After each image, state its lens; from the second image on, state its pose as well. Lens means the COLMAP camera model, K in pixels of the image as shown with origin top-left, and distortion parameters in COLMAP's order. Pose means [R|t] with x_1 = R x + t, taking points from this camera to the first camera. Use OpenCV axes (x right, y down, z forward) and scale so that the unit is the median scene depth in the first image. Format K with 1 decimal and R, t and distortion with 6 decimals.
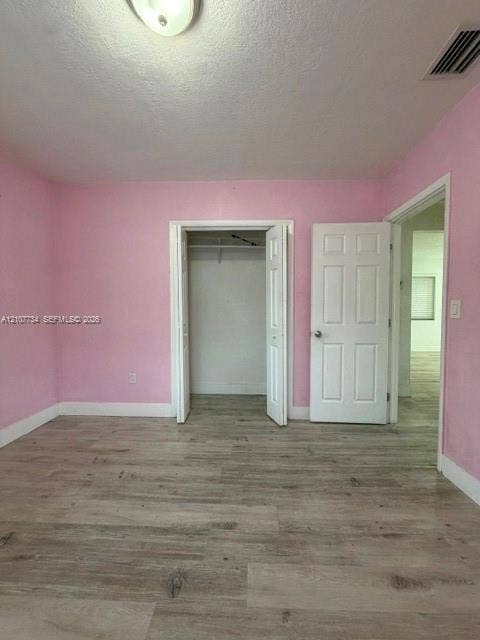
lens RADIAL K [[255.4, 0, 240.7], [0, 255.4, 318.3], [0, 0, 1]] dist [-0.000587, 0.000754]
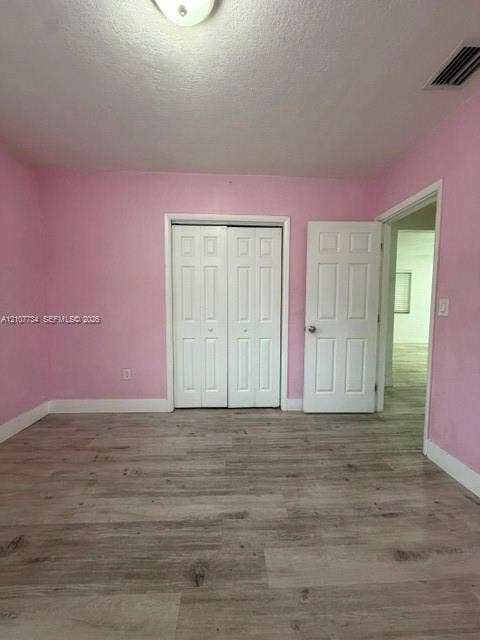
lens RADIAL K [[255.4, 0, 240.7], [0, 255.4, 318.3], [0, 0, 1]] dist [-0.000587, 0.000754]
pose [[0.996687, 0.000150, 0.081332, -0.118714], [-0.002863, 0.999443, 0.033251, -0.026086], [-0.081282, -0.033374, 0.996132, -0.013004]]
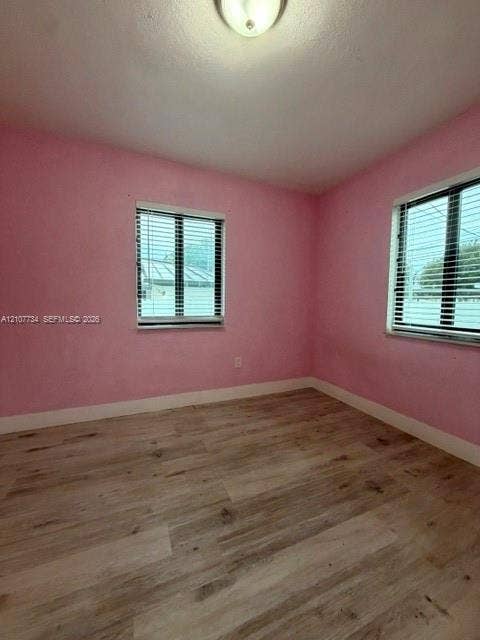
lens RADIAL K [[255.4, 0, 240.7], [0, 255.4, 318.3], [0, 0, 1]] dist [-0.000587, 0.000754]
pose [[-0.900542, 0.020208, -0.434300, 0.154324], [-0.026417, 0.994530, 0.101052, -0.044495], [0.433966, 0.102475, -0.895082, 1.468343]]
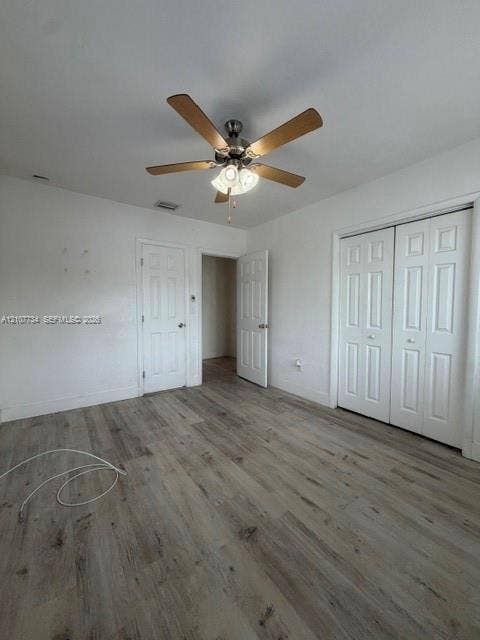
lens RADIAL K [[255.4, 0, 240.7], [0, 255.4, 318.3], [0, 0, 1]] dist [-0.000587, 0.000754]
pose [[0.622851, 0.040783, -0.781277, 2.997082], [-0.036541, 0.999067, 0.023020, -0.009914], [0.781487, 0.014211, 0.623760, -0.002924]]
